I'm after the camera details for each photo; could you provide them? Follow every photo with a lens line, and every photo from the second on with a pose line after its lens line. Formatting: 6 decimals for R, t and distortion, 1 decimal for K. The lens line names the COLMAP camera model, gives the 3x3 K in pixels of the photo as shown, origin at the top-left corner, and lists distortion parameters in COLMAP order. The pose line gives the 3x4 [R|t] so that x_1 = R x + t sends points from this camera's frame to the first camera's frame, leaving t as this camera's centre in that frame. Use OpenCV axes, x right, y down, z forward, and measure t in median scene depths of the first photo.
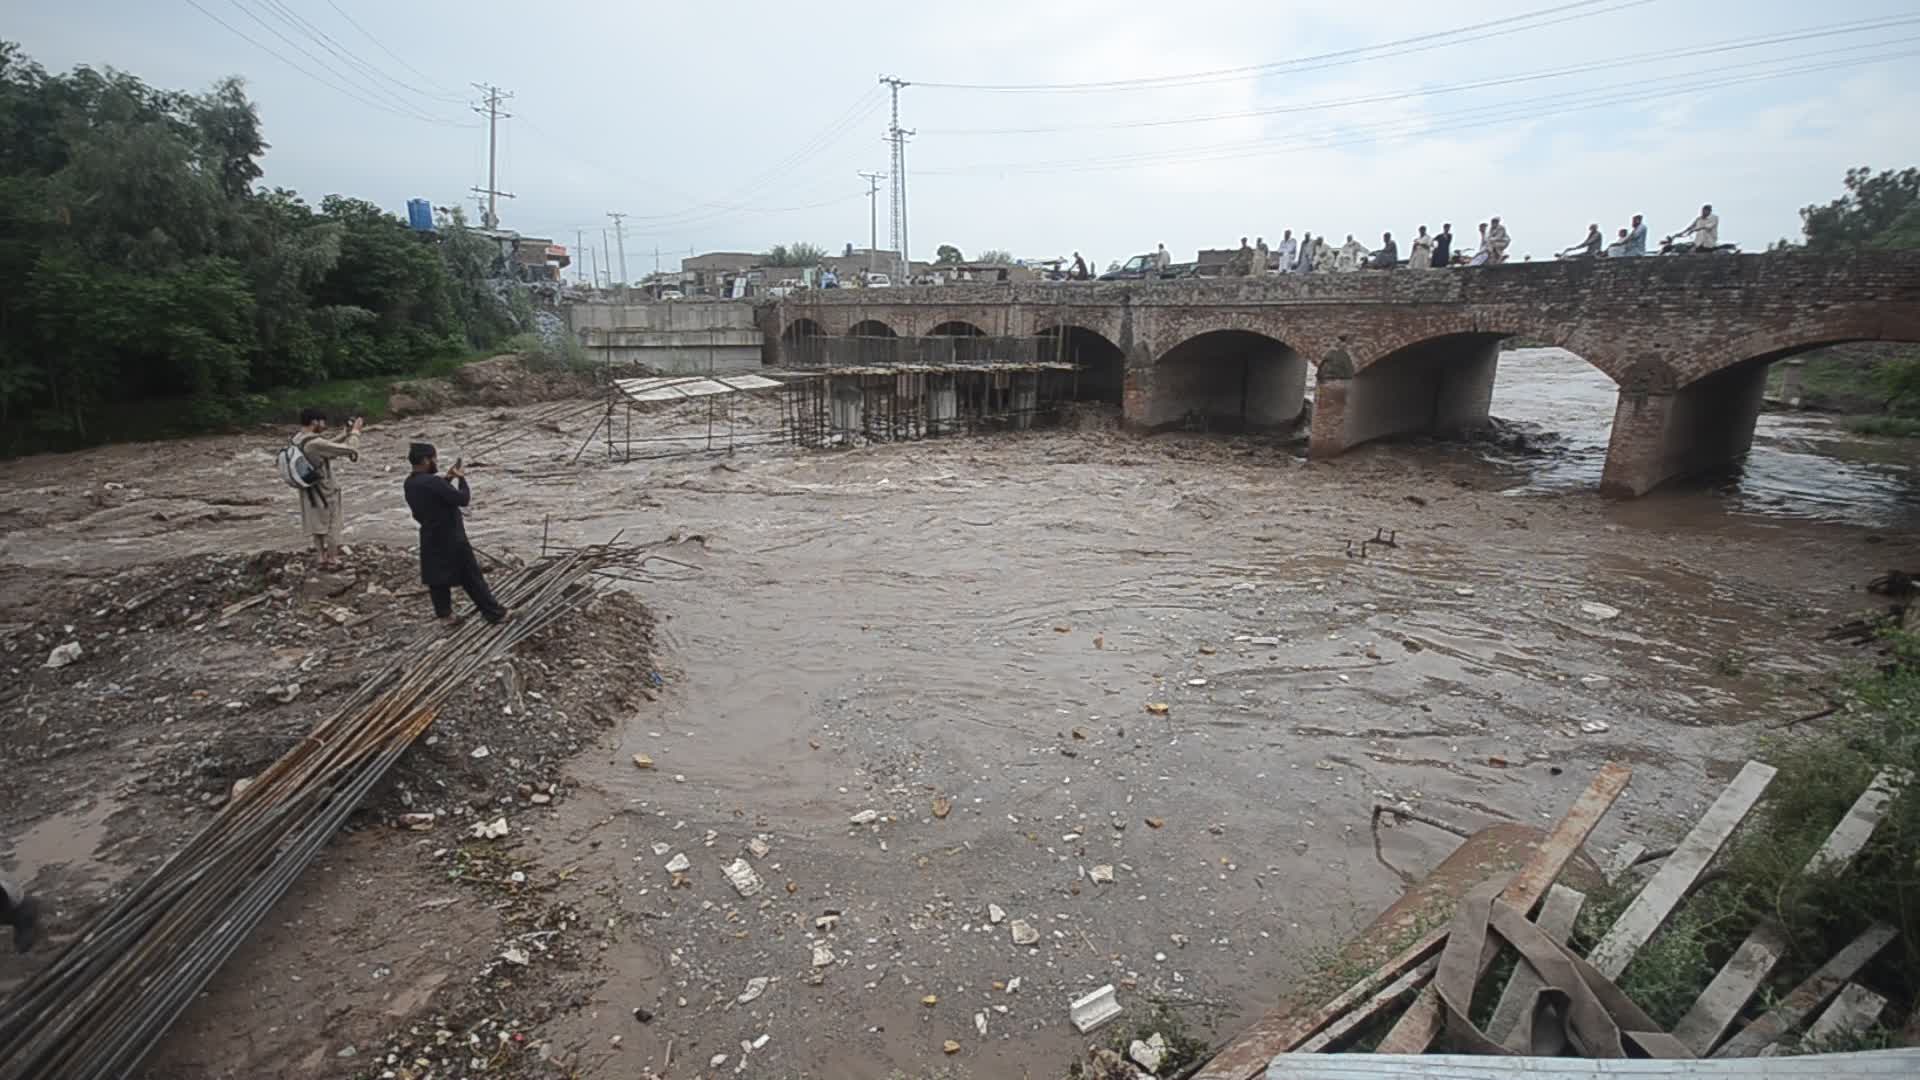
lens RADIAL K [[921.4, 0, 960.0], [0, 921.4, 540.0], [0, 0, 1]] dist [0.020542, -0.000260]
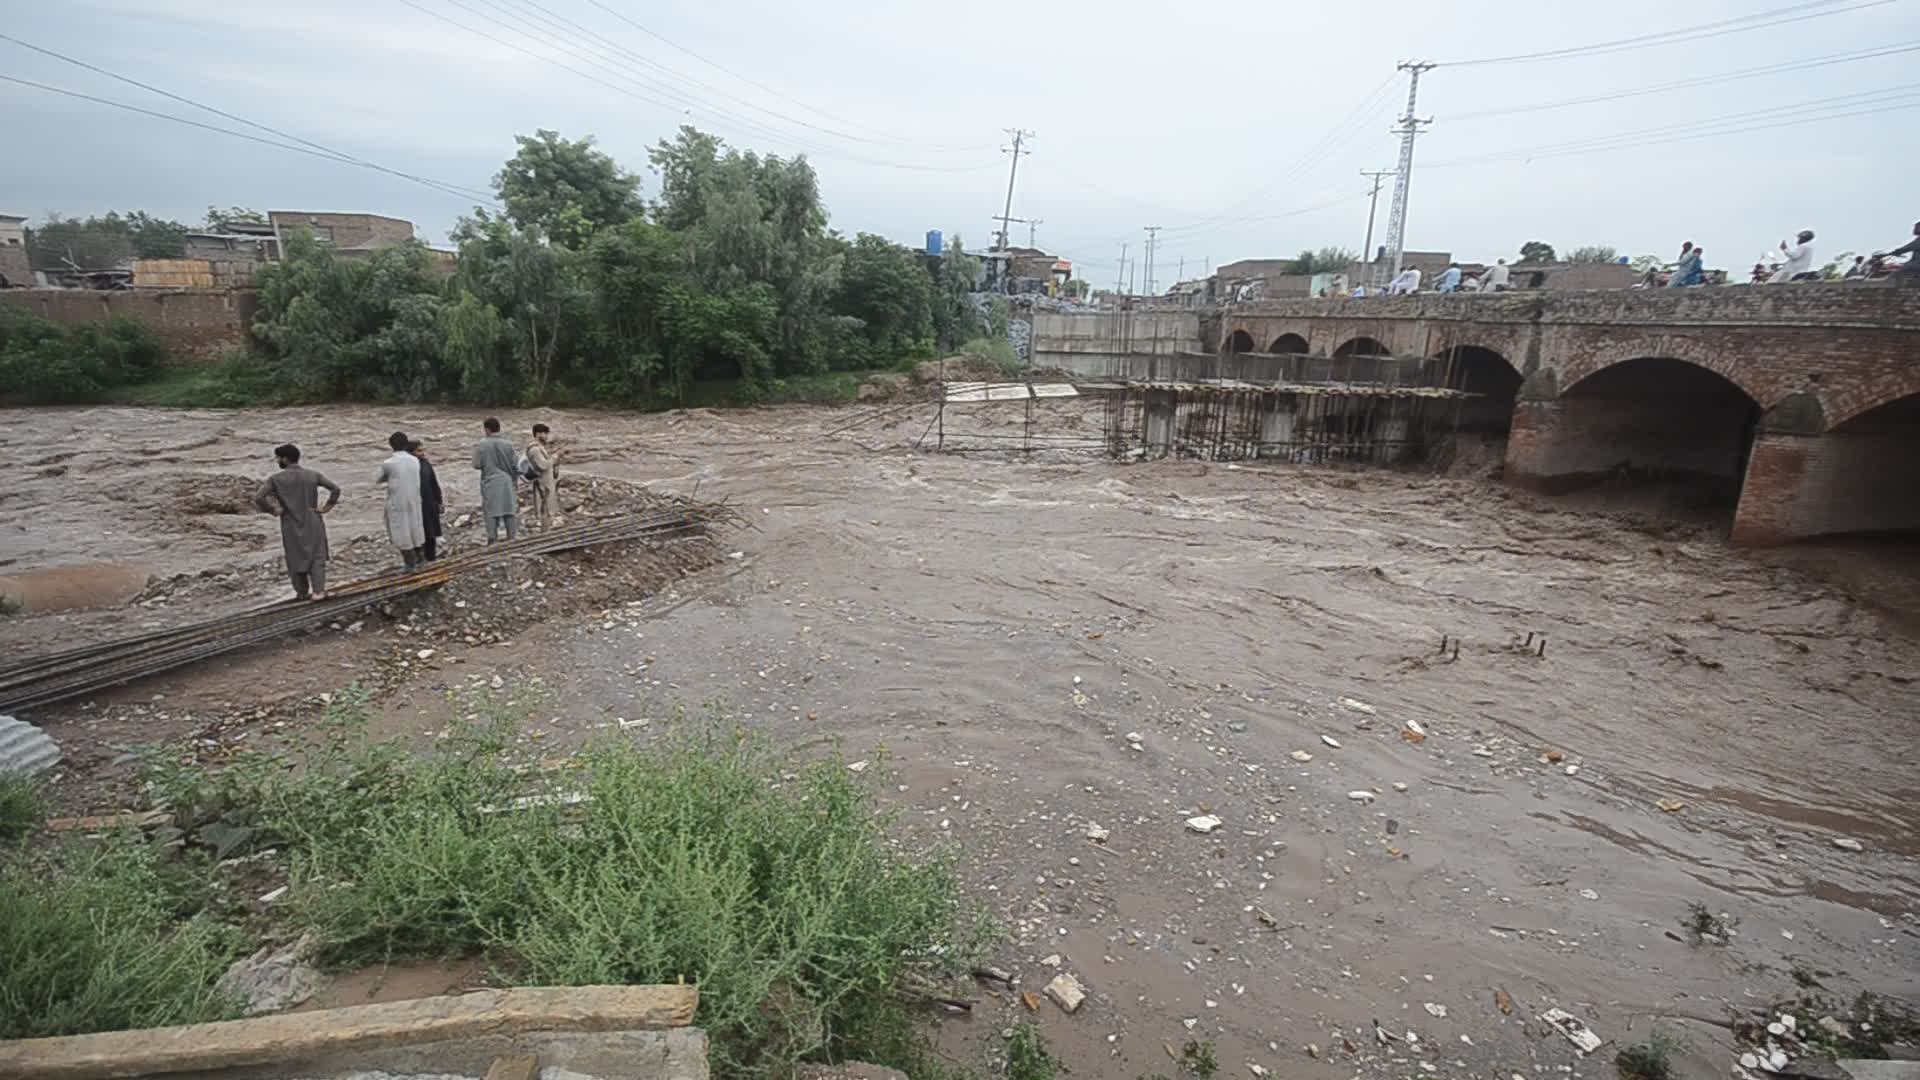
lens RADIAL K [[921.4, 0, 960.0], [0, 921.4, 540.0], [0, 0, 1]] dist [0.020542, -0.000260]
pose [[0.780643, 0.158247, -0.604611, 0.305494], [-0.159605, 0.985813, 0.051947, -0.030043], [0.604254, 0.055947, 0.794825, 0.066574]]
